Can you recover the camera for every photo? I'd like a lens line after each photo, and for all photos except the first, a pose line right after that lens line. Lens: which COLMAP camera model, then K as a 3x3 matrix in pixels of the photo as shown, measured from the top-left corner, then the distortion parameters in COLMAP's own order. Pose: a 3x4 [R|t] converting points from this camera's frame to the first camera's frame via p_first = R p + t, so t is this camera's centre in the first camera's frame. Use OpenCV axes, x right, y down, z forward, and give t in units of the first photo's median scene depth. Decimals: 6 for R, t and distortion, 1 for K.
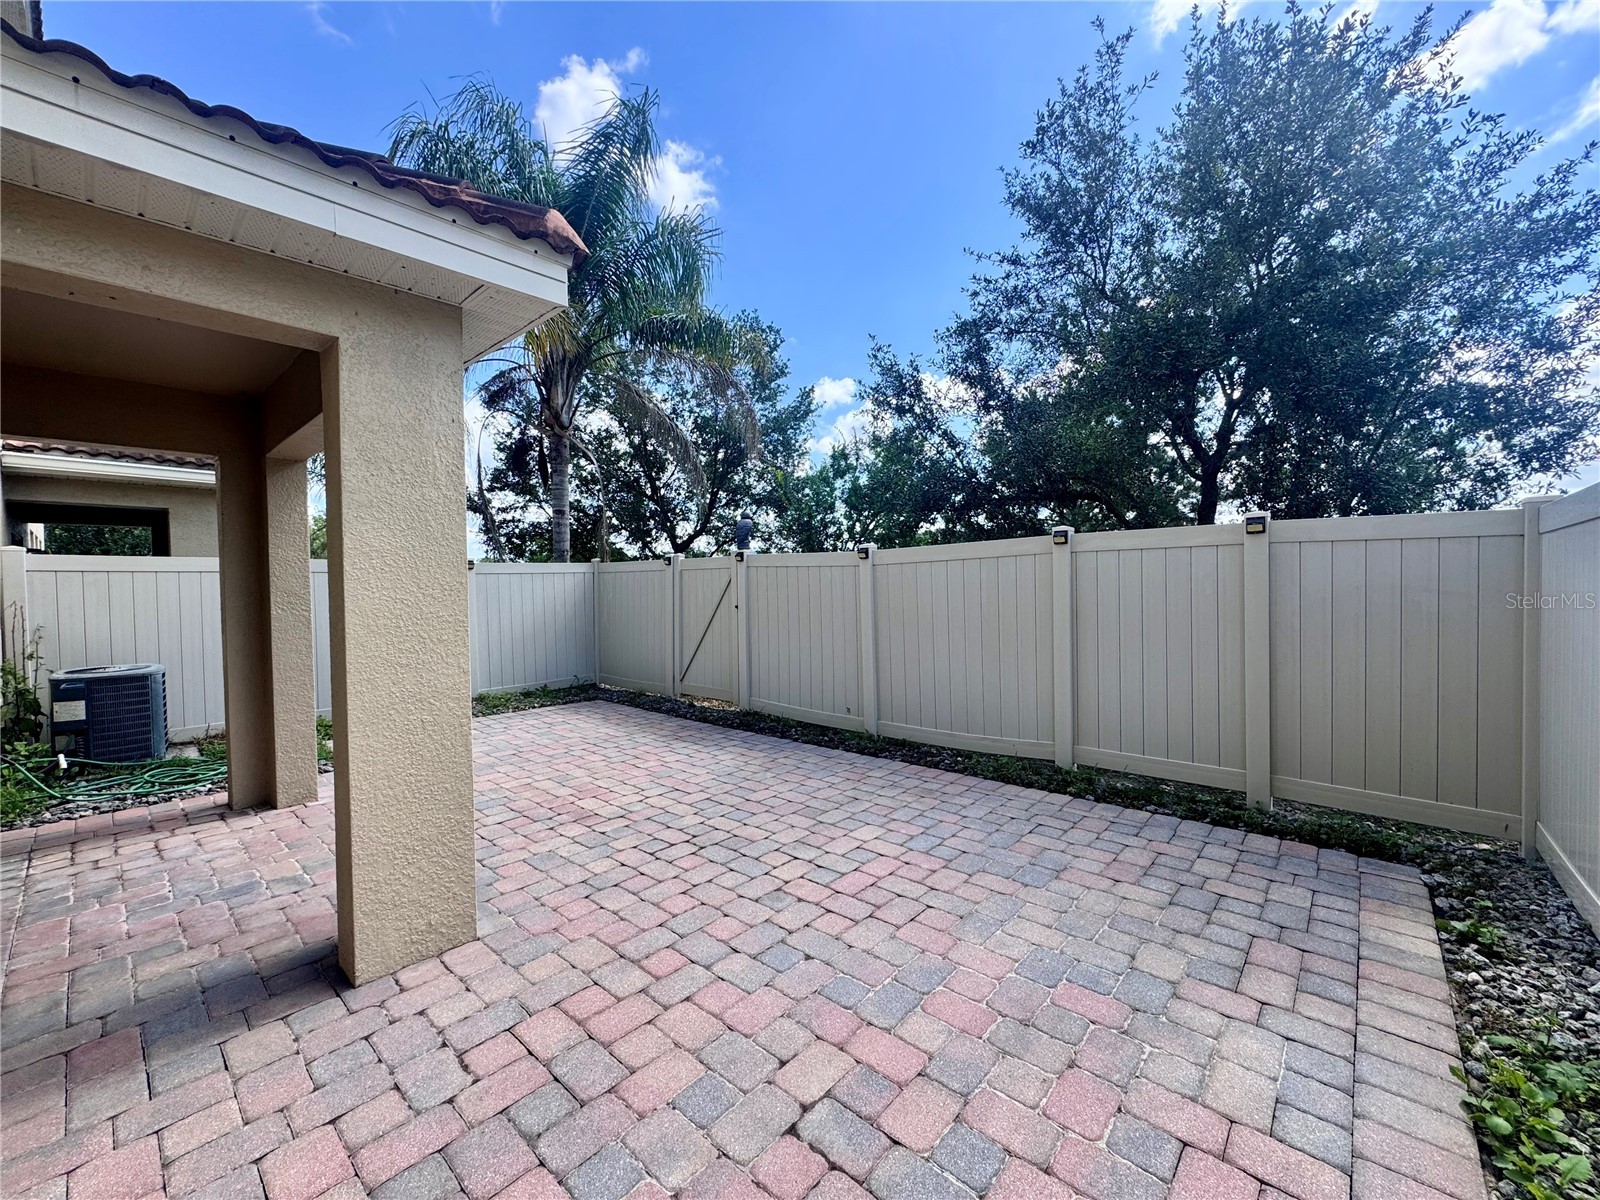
lens RADIAL K [[637.3, 0, 800.0], [0, 637.3, 600.0], [0, 0, 1]] dist [-0.002421, -0.000184]
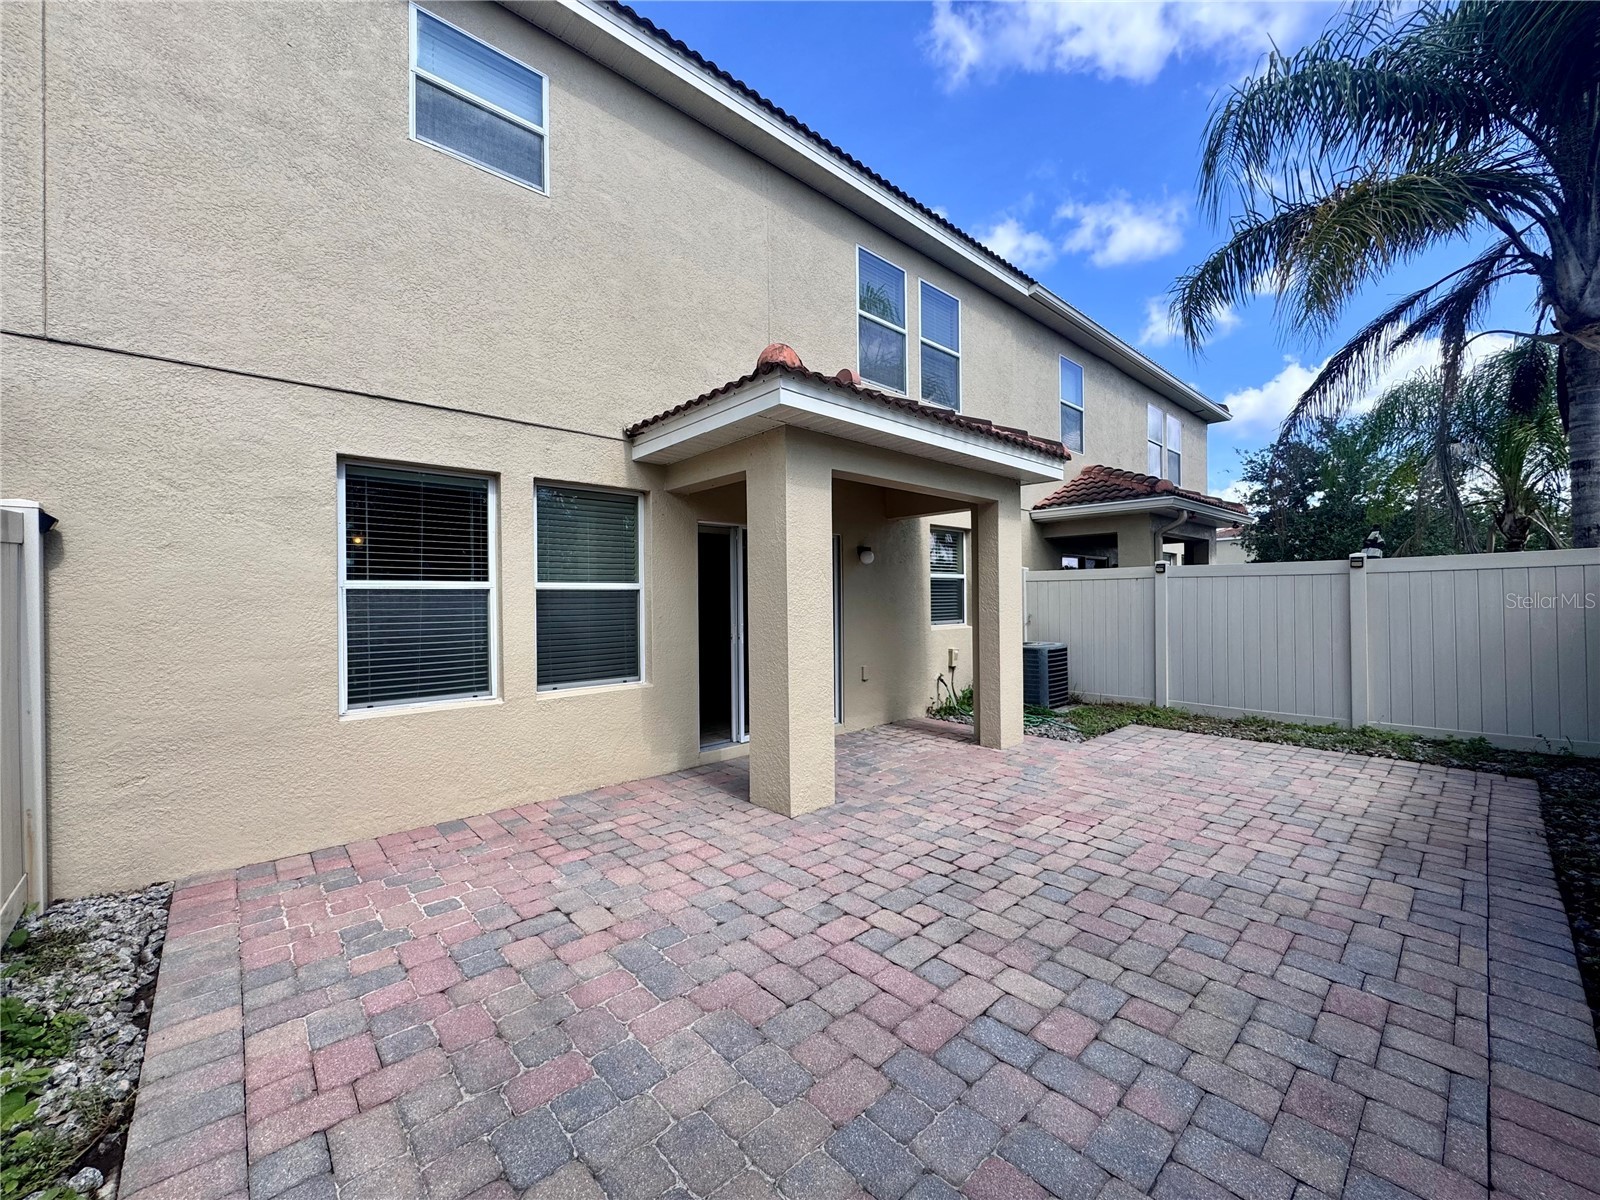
lens RADIAL K [[637.3, 0, 800.0], [0, 637.3, 600.0], [0, 0, 1]] dist [-0.002421, -0.000184]
pose [[-0.100955, 0.017439, -0.994738, 0.782544], [-0.012858, 0.999740, 0.018832, -0.030210], [0.994808, 0.014692, -0.100704, 0.867390]]
